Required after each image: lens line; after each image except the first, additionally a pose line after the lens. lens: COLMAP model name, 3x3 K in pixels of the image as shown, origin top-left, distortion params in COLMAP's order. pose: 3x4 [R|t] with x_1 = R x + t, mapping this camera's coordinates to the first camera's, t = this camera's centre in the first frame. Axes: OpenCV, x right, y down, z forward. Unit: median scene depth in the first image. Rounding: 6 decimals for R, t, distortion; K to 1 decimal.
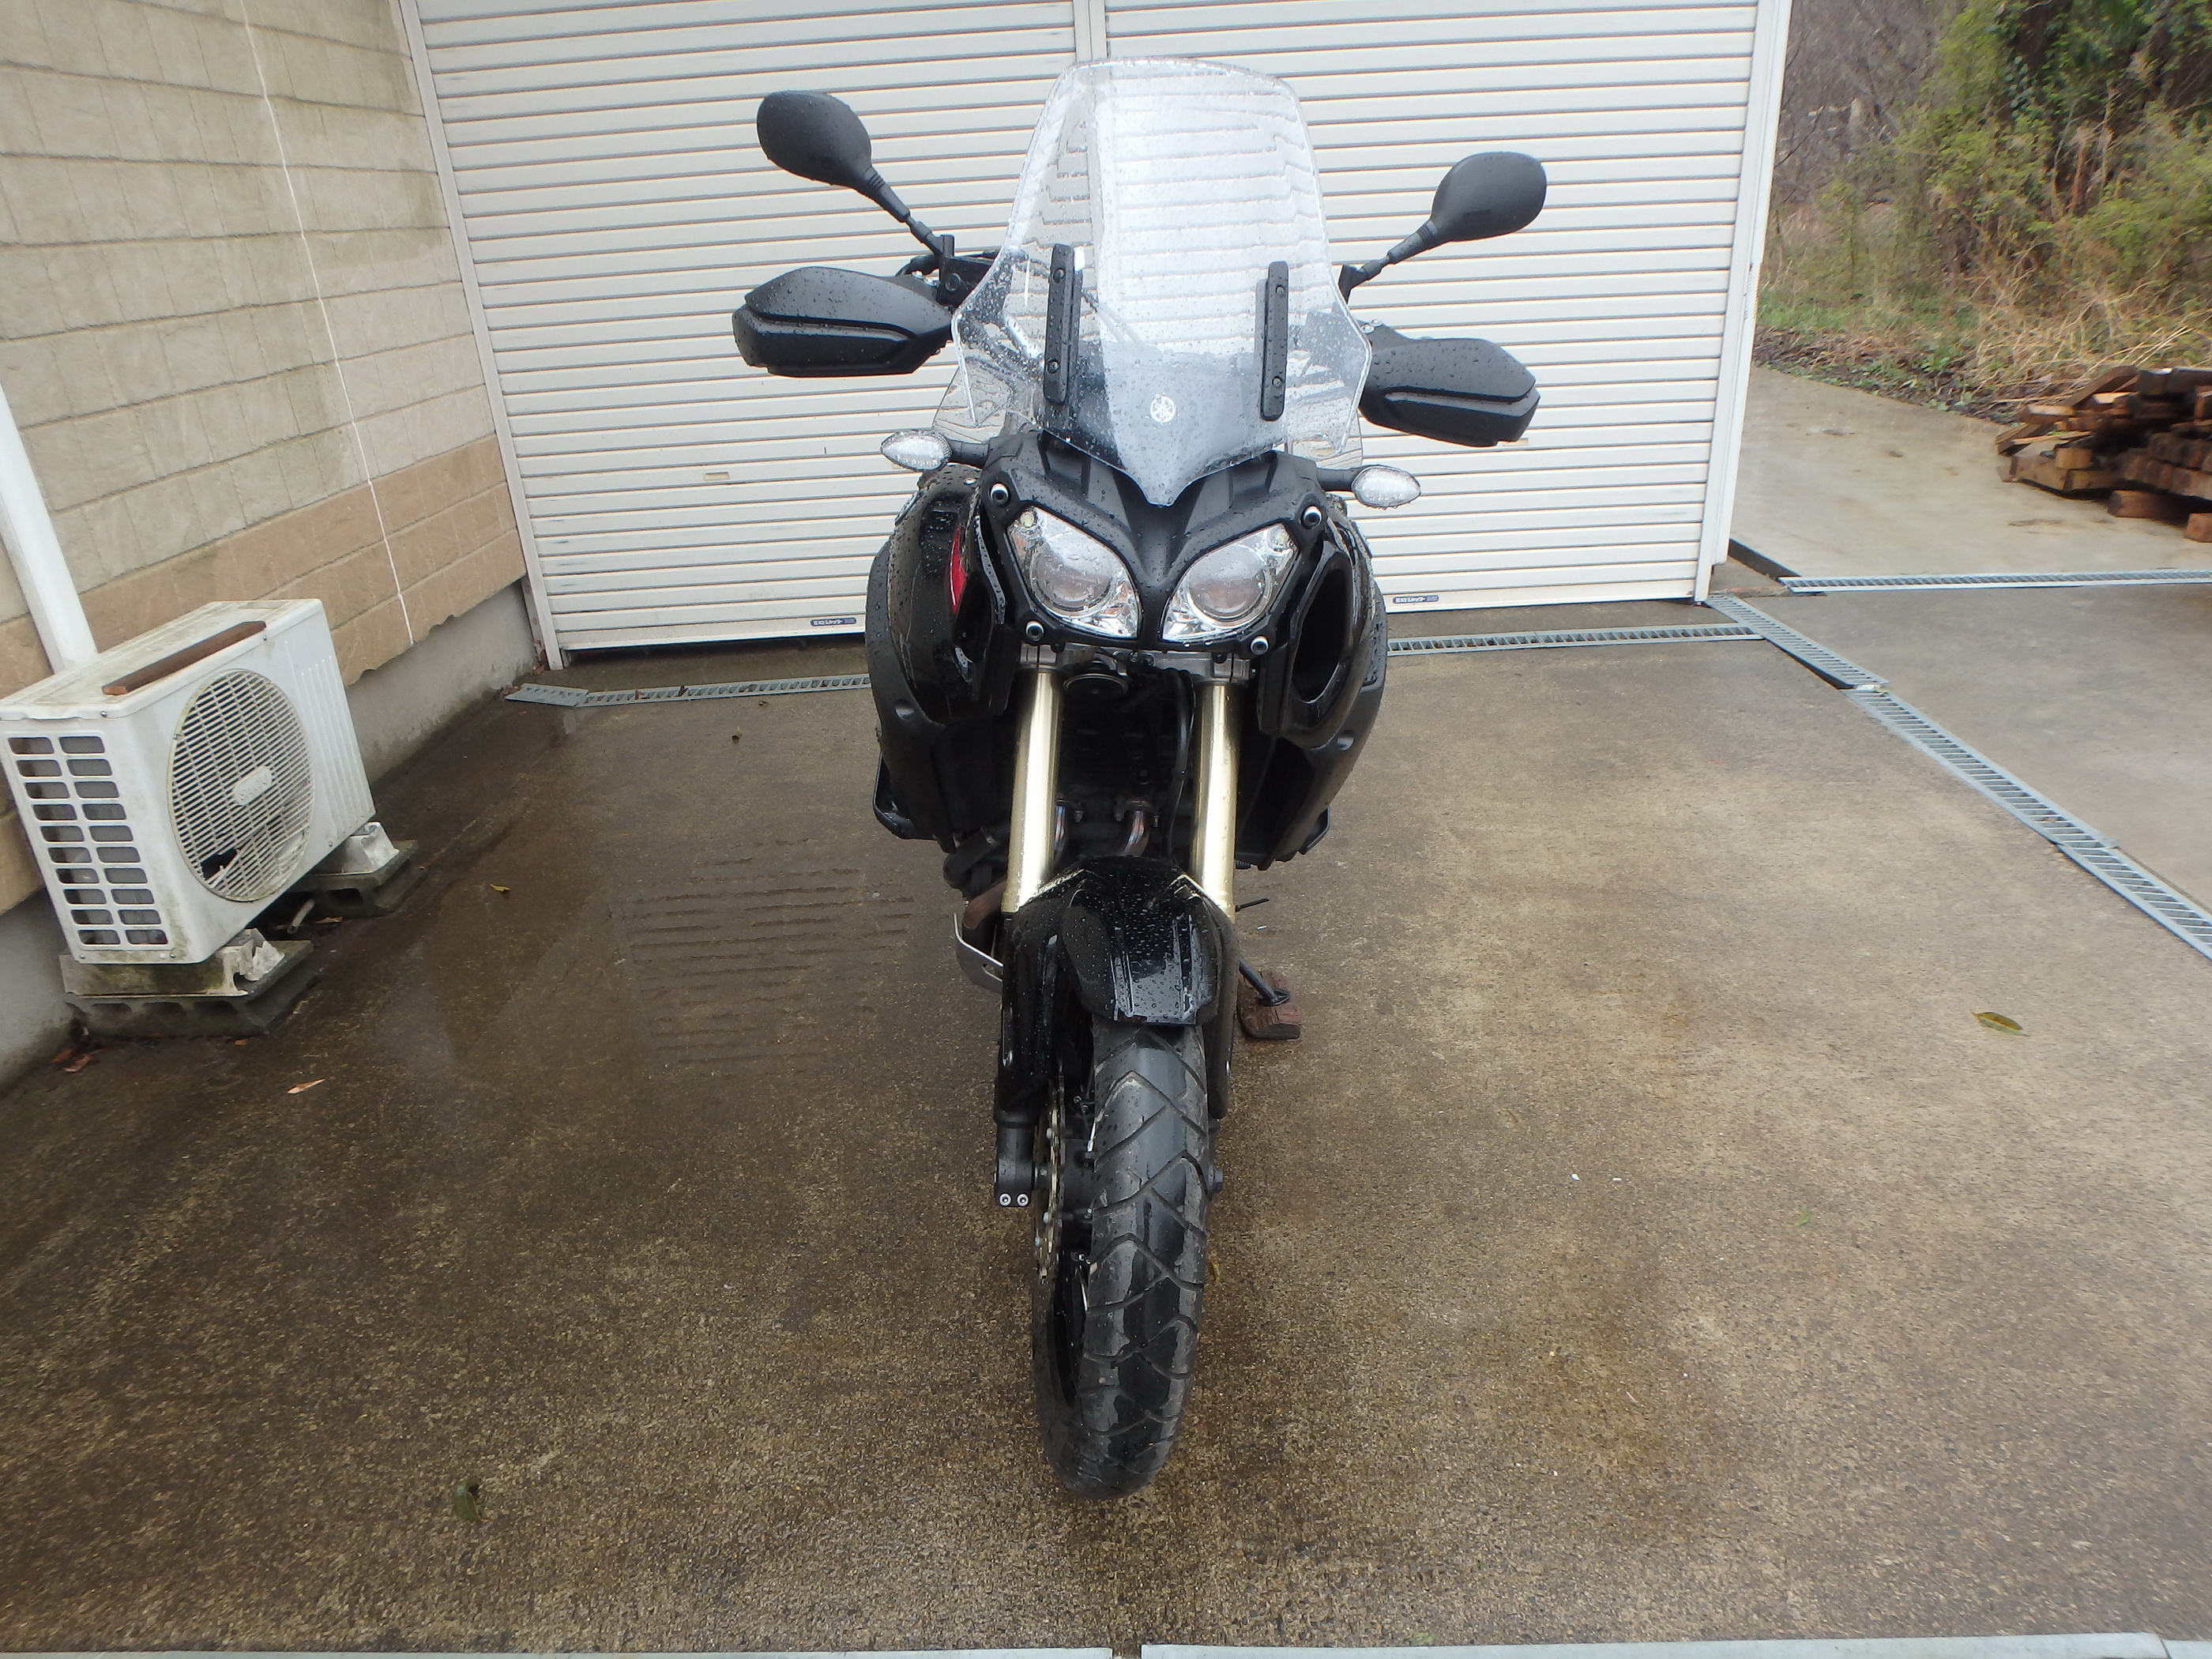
lens RADIAL K [[1387.7, 0, 1101.2], [0, 1387.7, 795.7], [0, 0, 1]] dist [-0.038893, 0.005974]
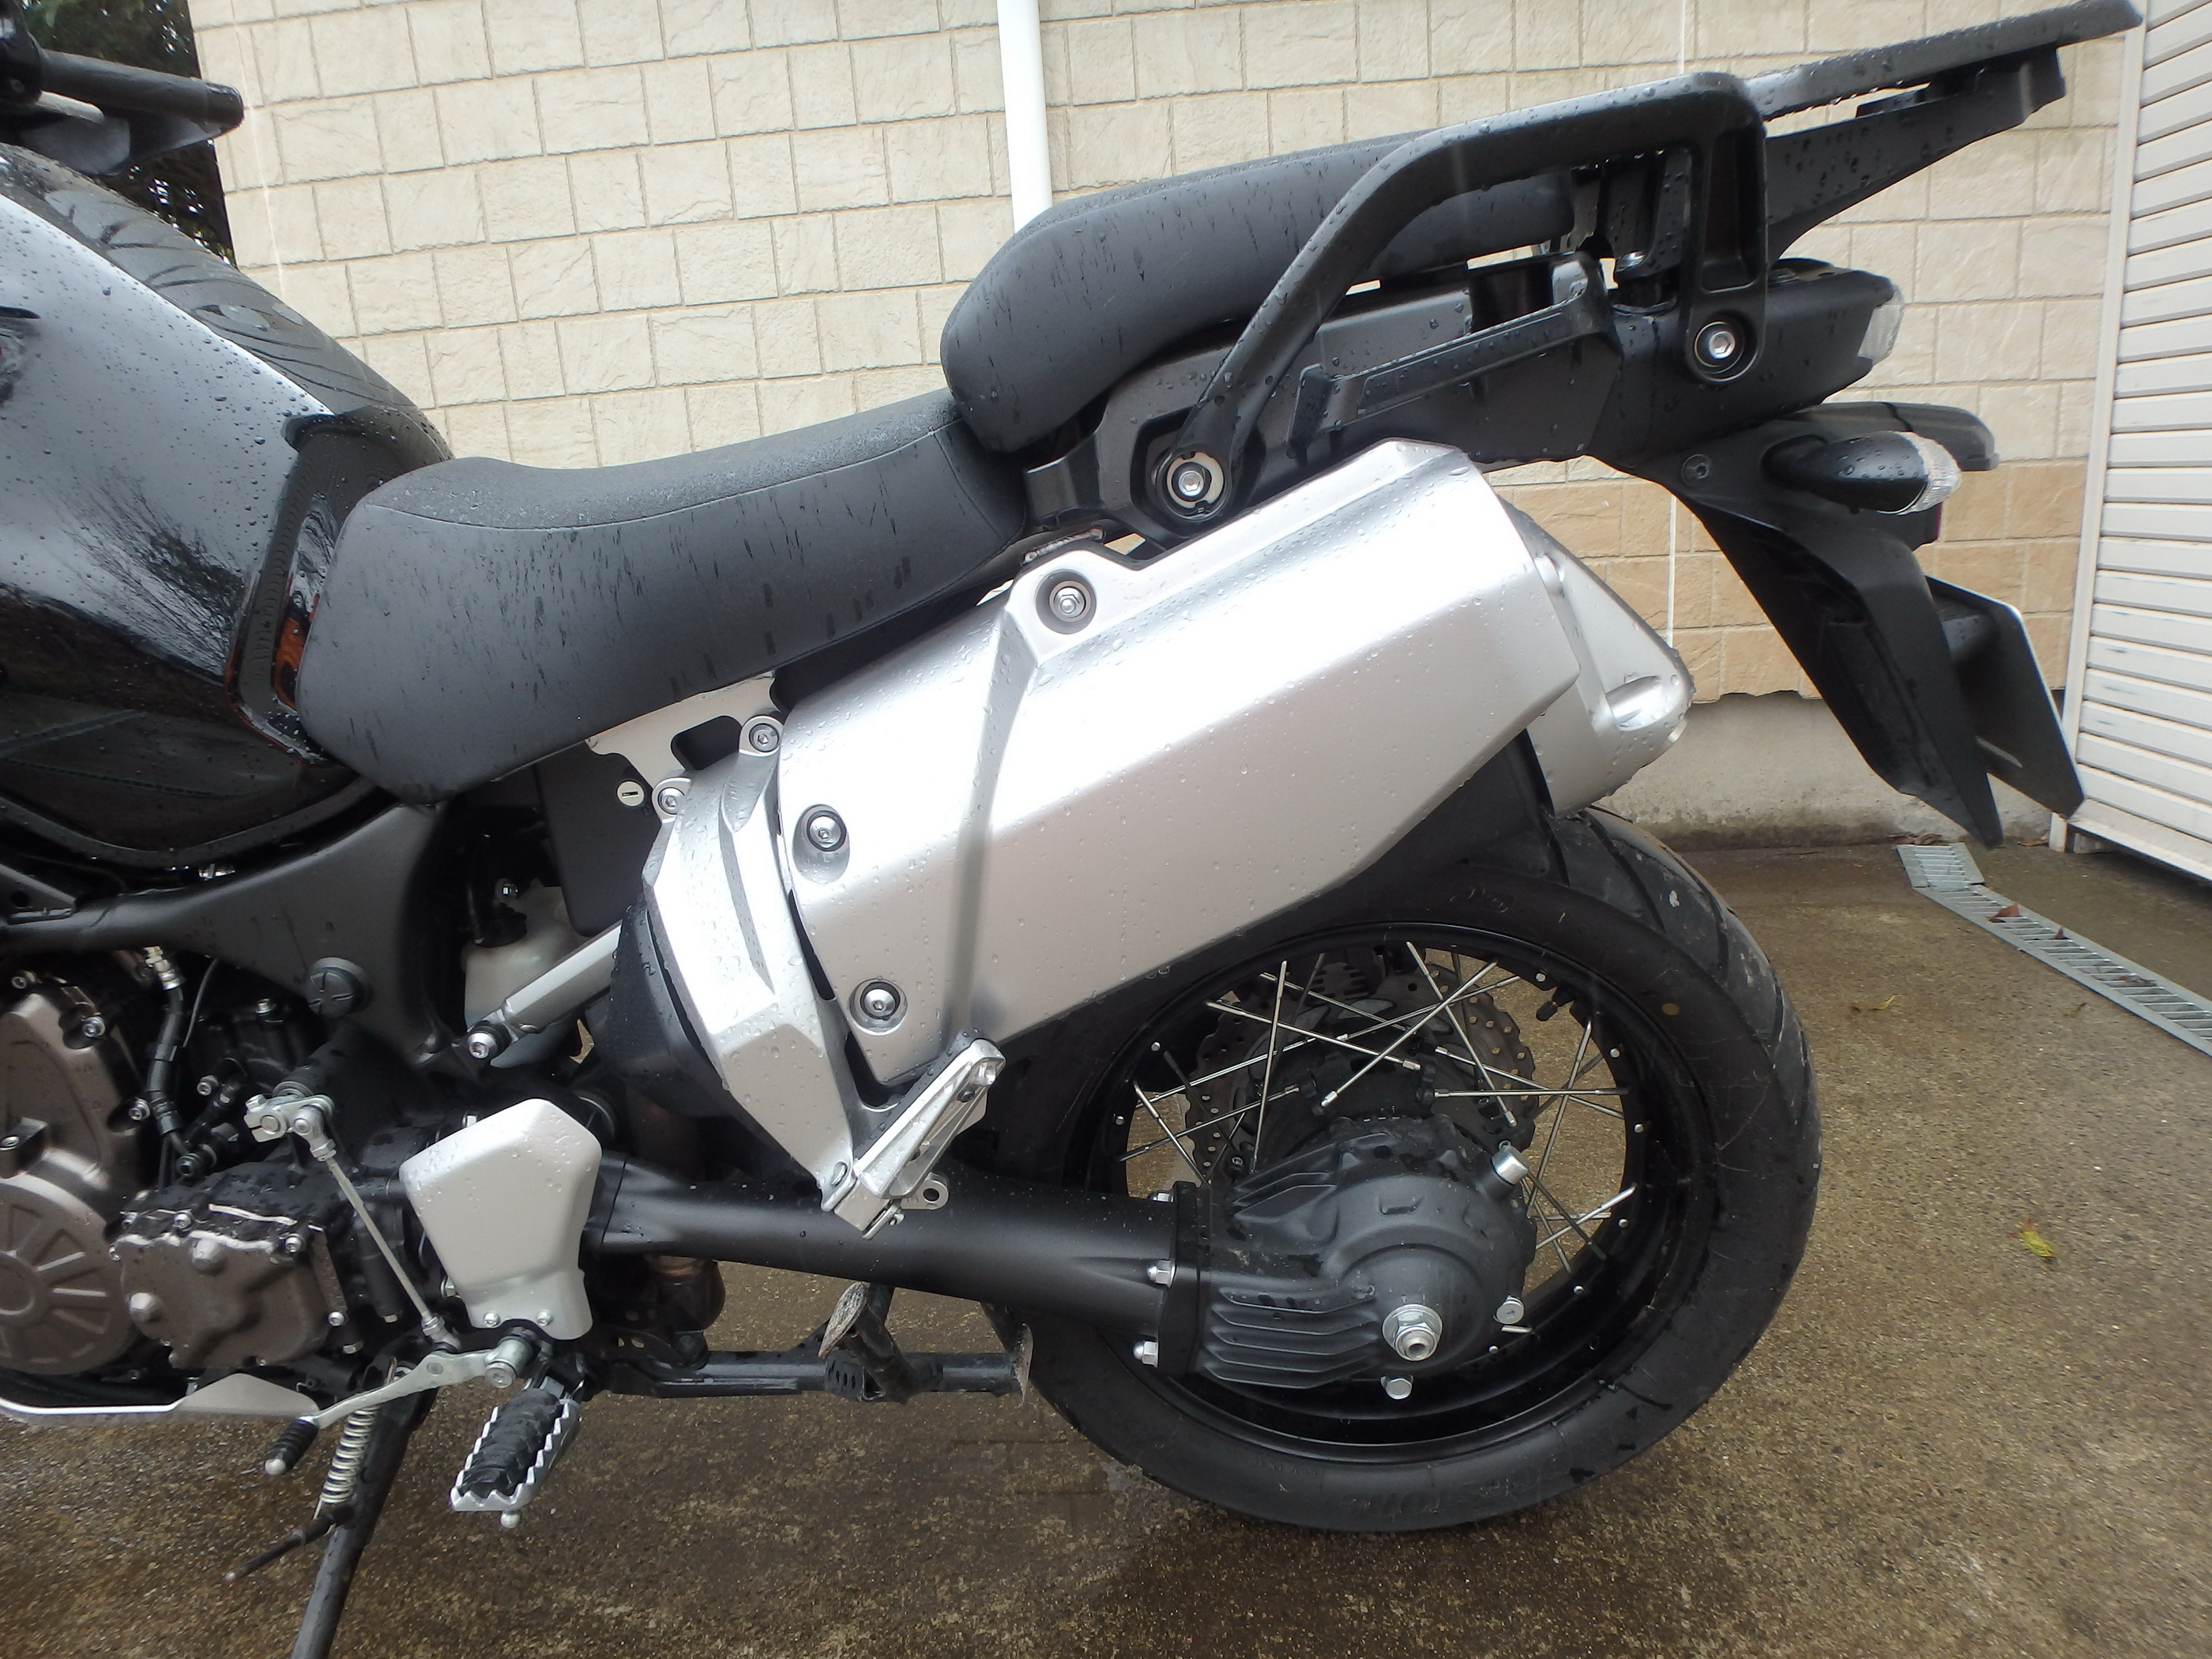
lens RADIAL K [[1380.6, 0, 1129.5], [0, 1380.6, 795.4], [0, 0, 1]] dist [-0.033837, 0.004123]
pose [[-0.035014, 0.284516, -0.958032, 0.273051], [-0.343108, 0.896932, 0.278910, -0.198664], [0.938643, 0.338474, 0.066214, 0.802544]]
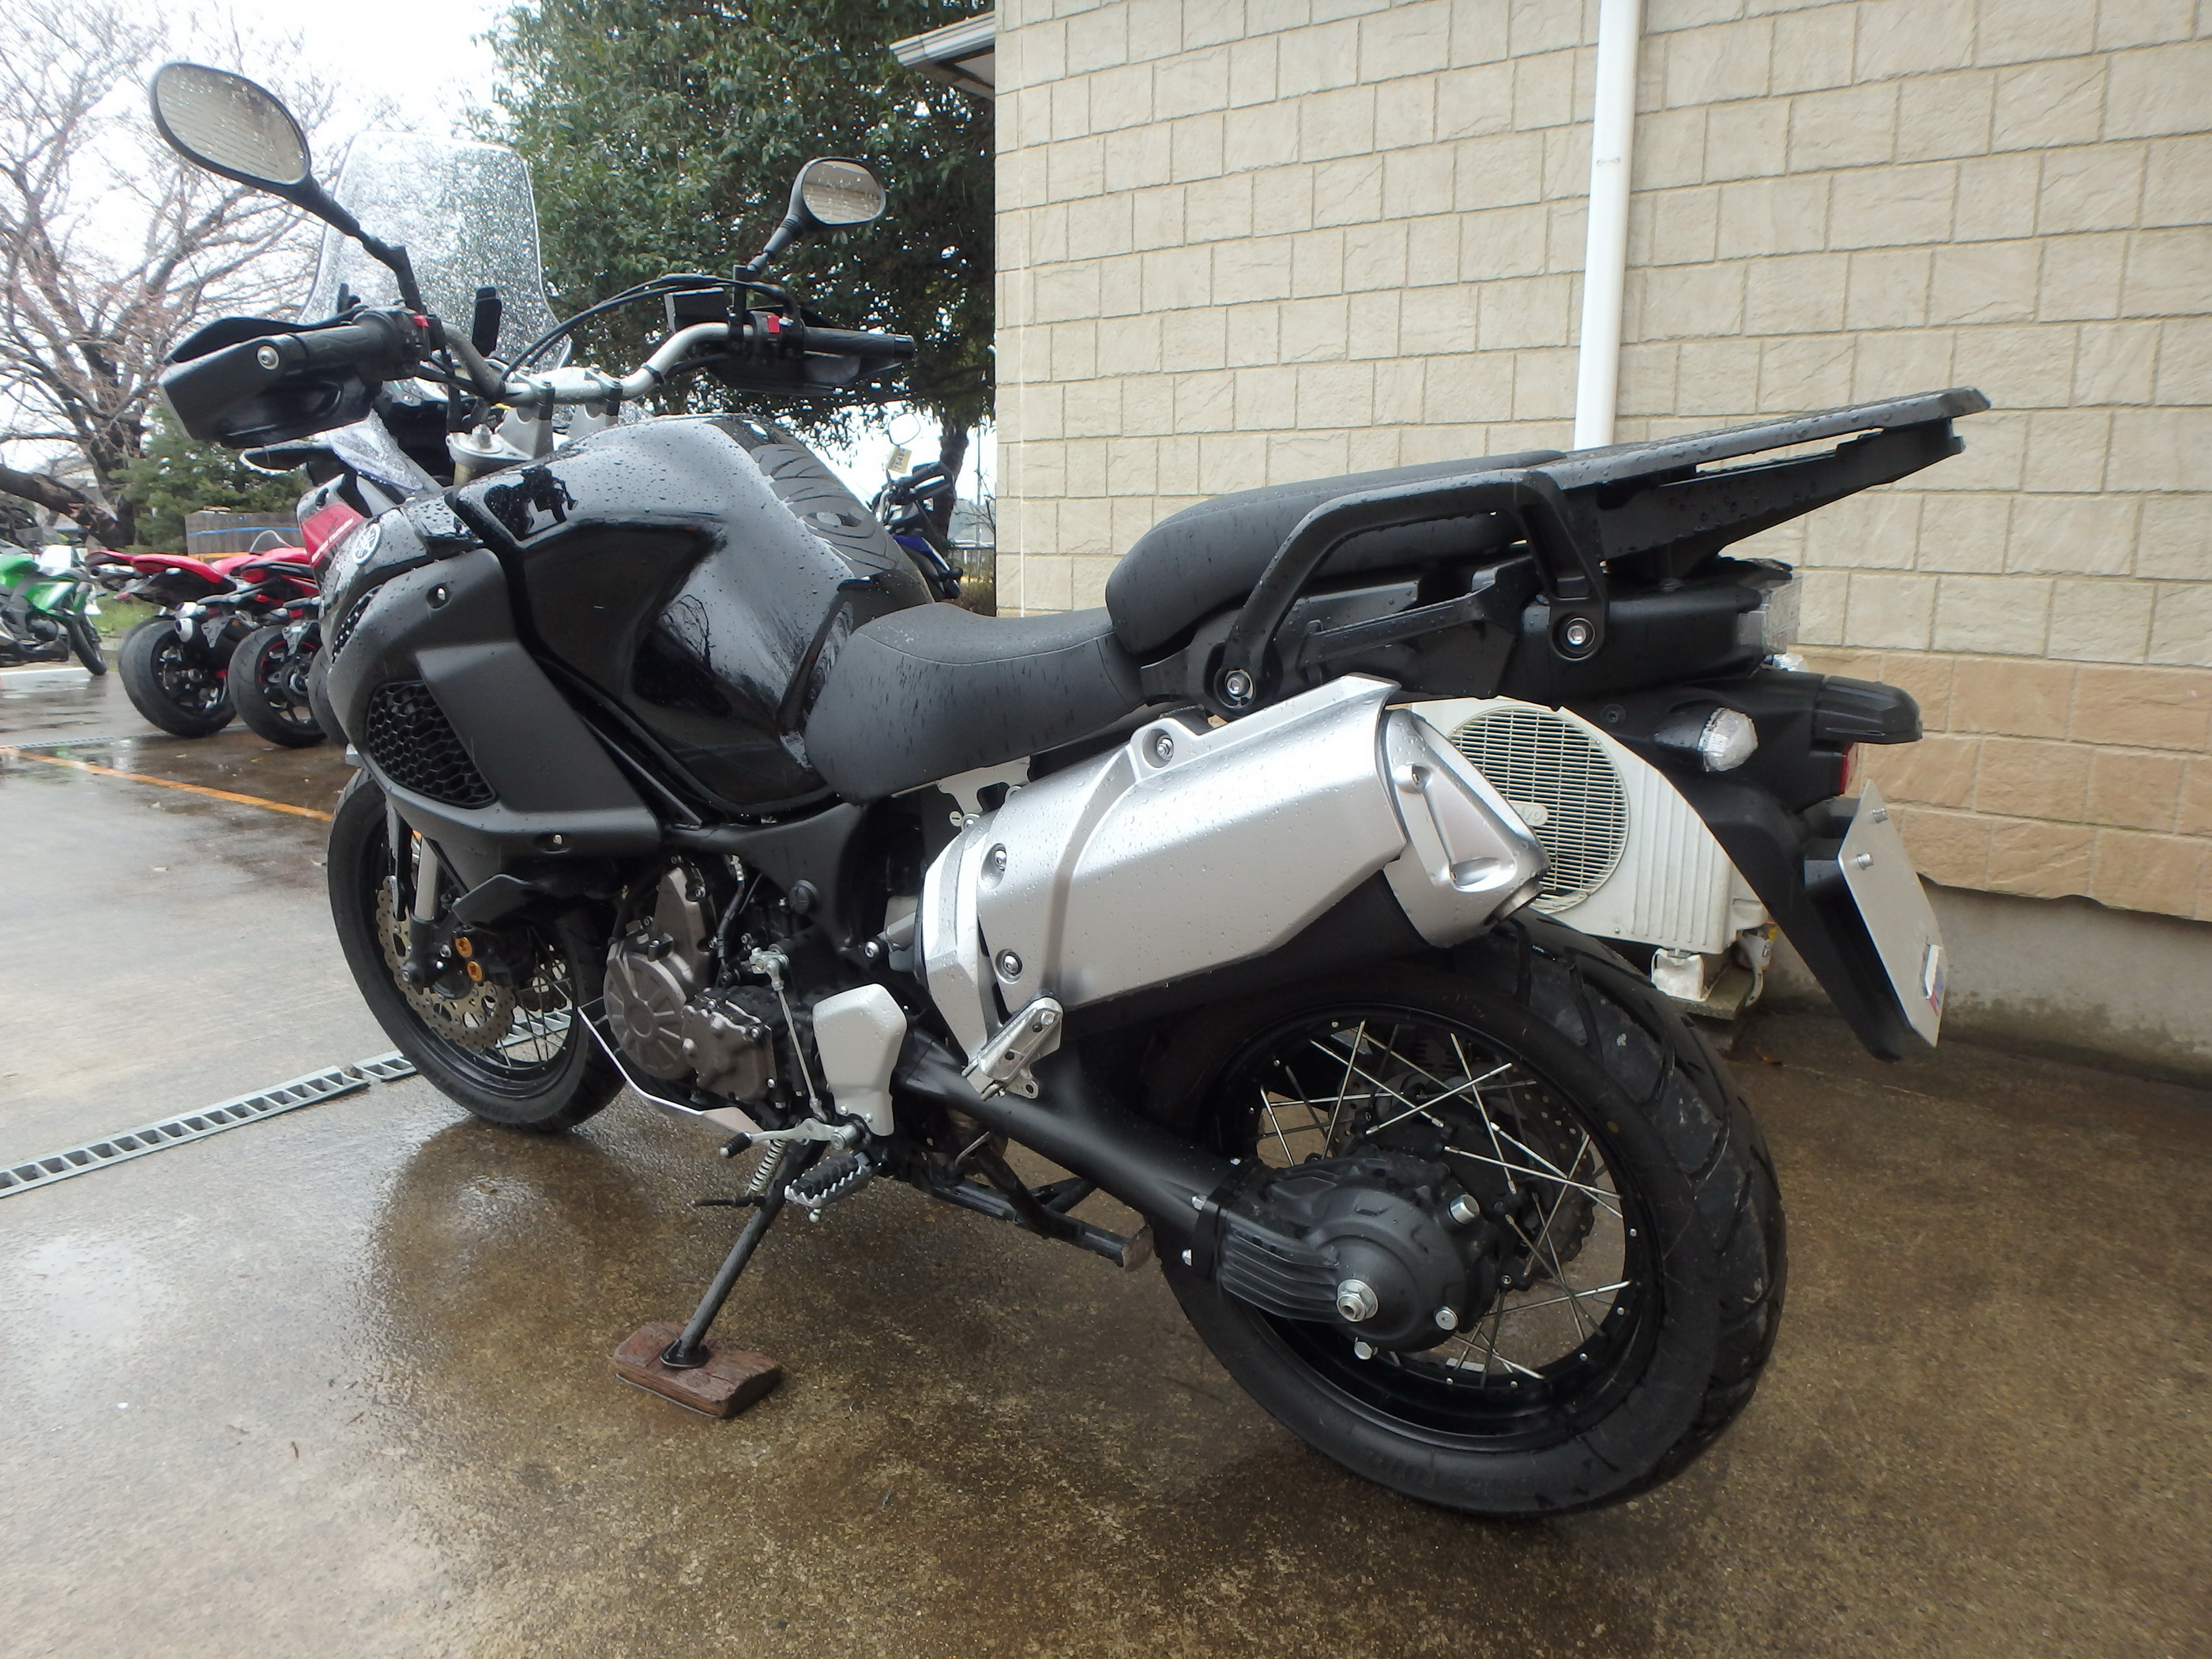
lens RADIAL K [[1403.0, 0, 1115.3], [0, 1403.0, 801.1], [0, 0, 1]] dist [-0.049577, 0.016486]
pose [[-0.543353, 0.198137, -0.815788, 0.357578], [-0.325580, 0.845959, 0.422316, -0.299032], [0.773799, 0.495071, -0.395145, 0.938175]]
